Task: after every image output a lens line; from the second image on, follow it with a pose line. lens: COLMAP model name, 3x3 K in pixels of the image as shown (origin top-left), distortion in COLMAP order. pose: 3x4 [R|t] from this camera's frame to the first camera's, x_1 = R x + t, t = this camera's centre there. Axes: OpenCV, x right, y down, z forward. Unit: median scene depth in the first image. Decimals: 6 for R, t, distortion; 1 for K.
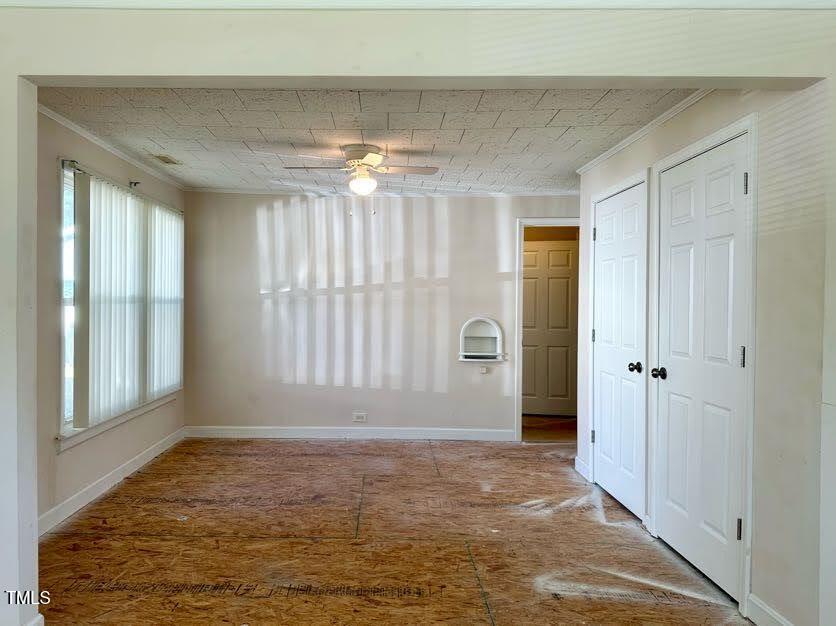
lens RADIAL K [[609.2, 0, 398.9], [0, 609.2, 308.1], [0, 0, 1]] dist [0.034242, -0.022939]
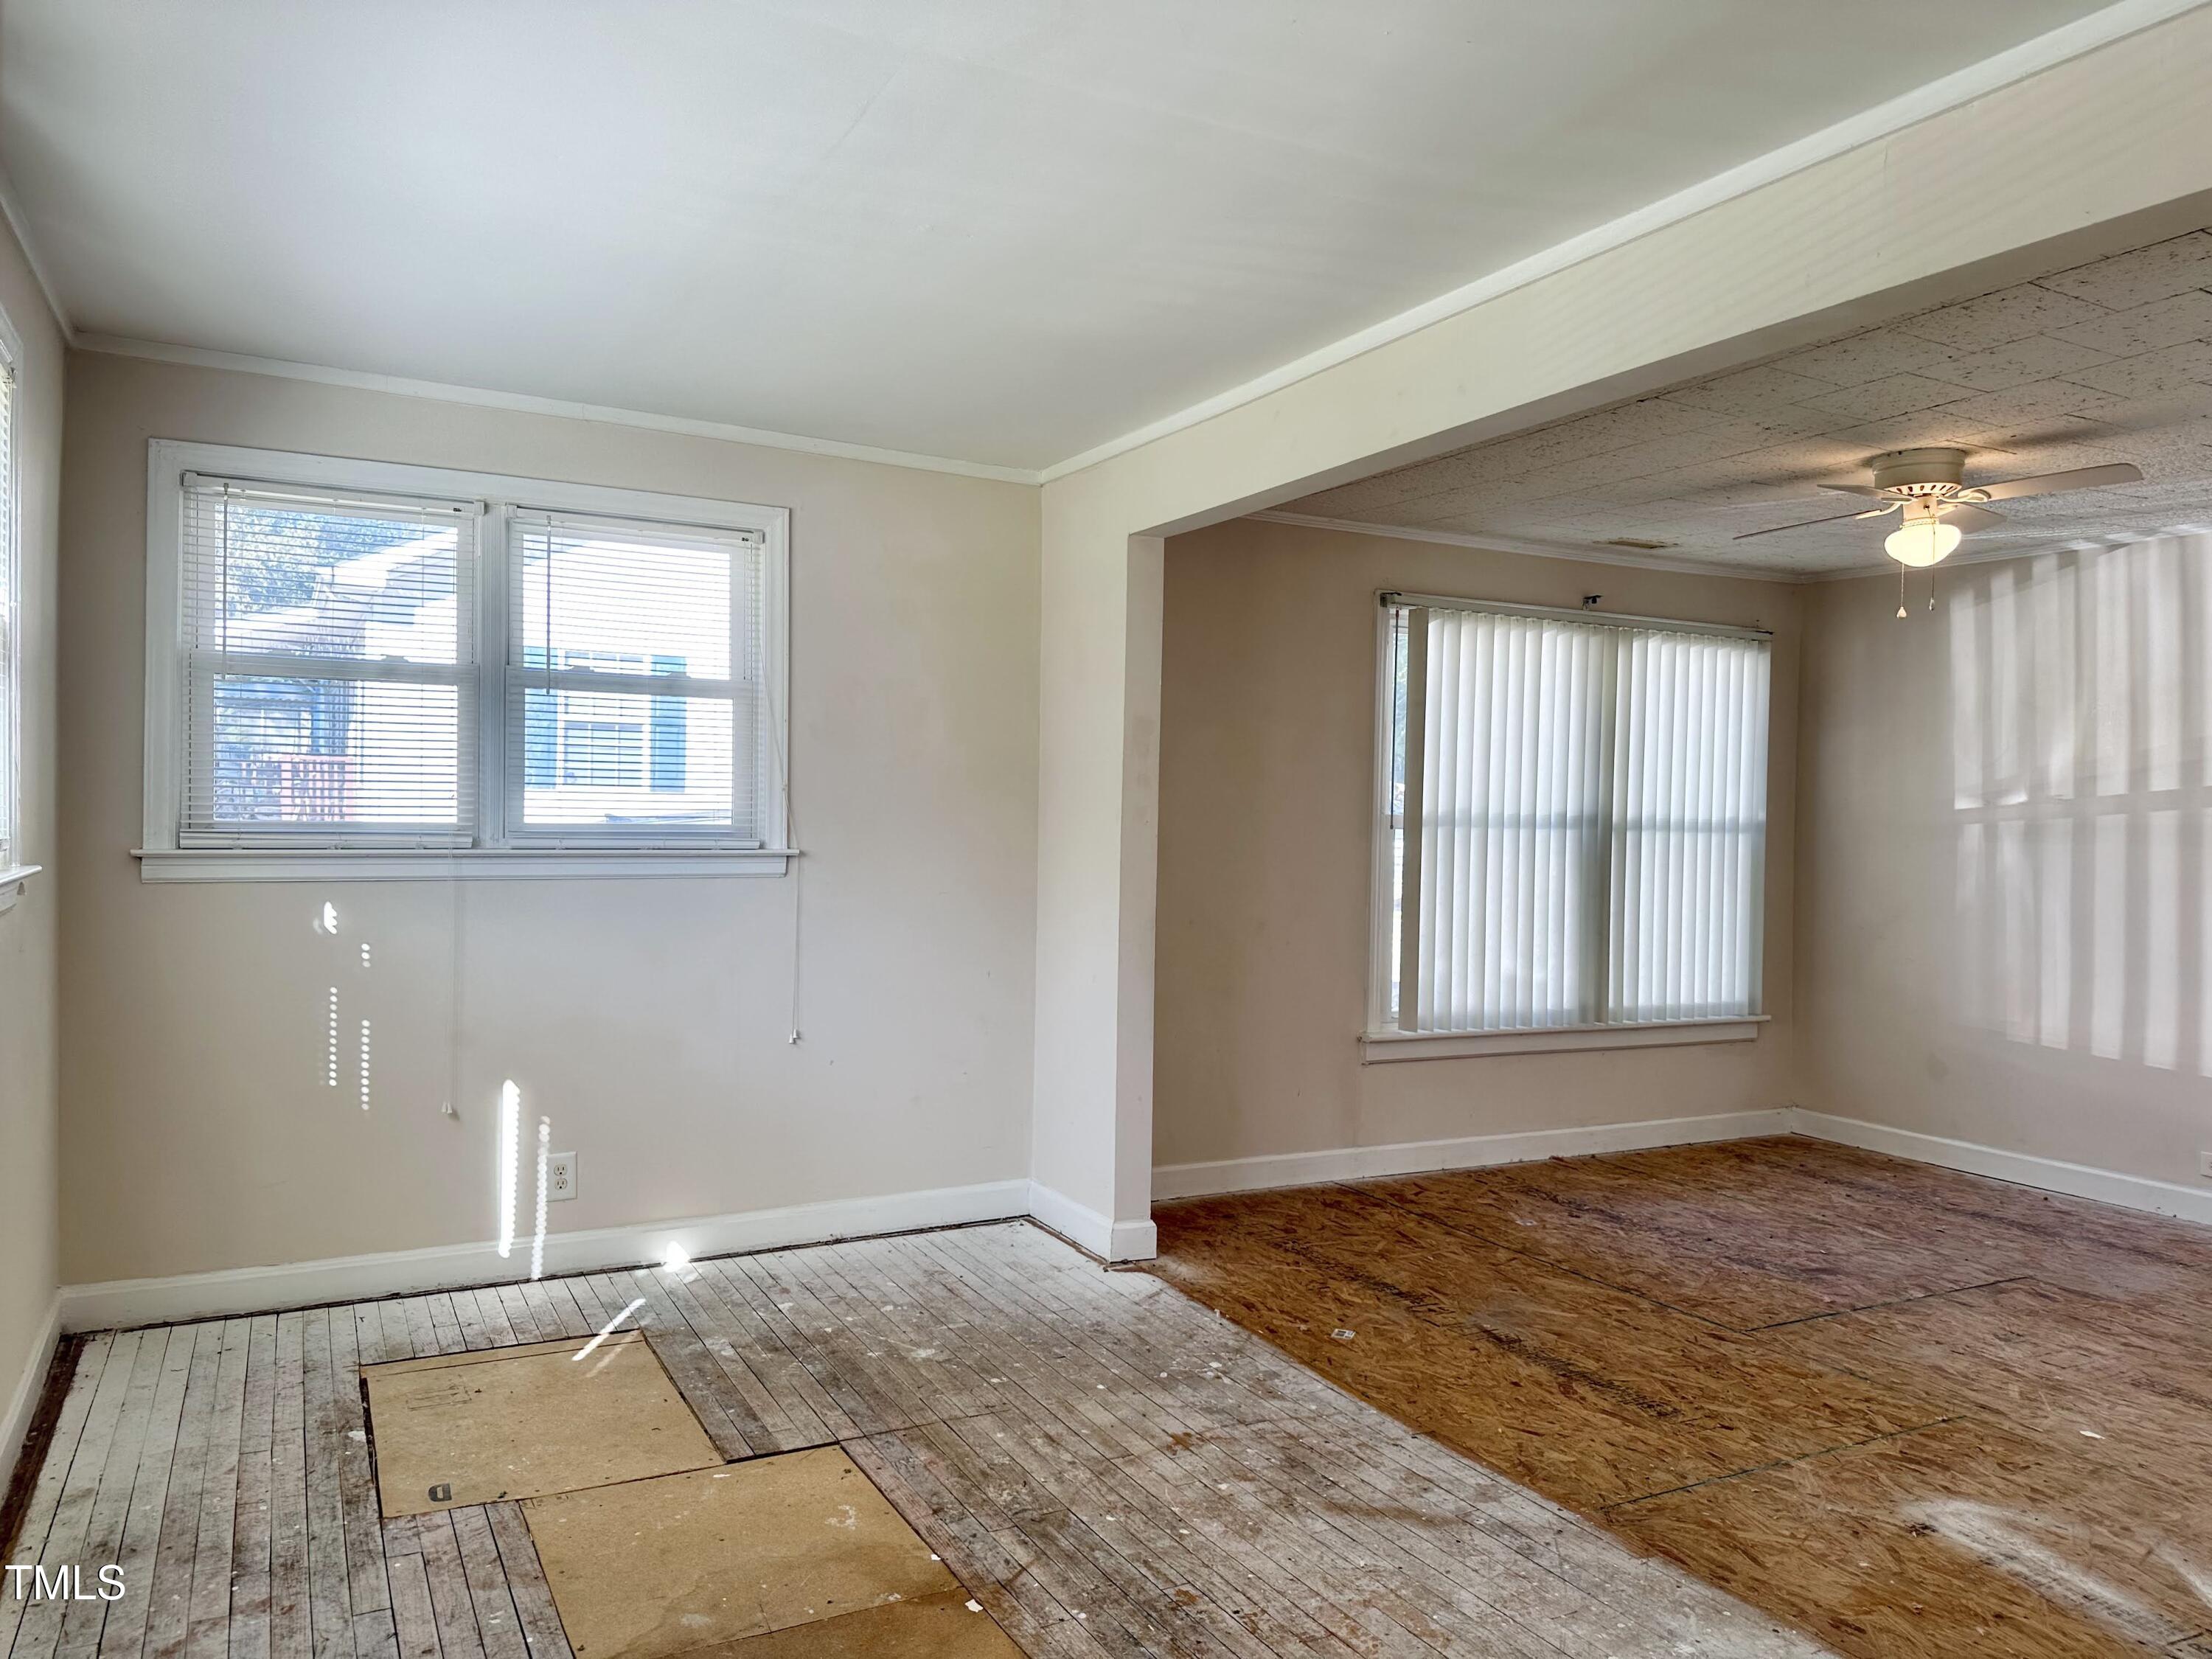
lens RADIAL K [[1612.0, 0, 1113.7], [0, 1612.0, 818.6], [0, 0, 1]] dist [0.034242, -0.022939]
pose [[0.485858, 0.003562, -0.874030, 0.679027], [-0.028042, 0.999540, -0.011515, 0.015431], [0.873588, 0.030104, 0.485735, -0.012416]]
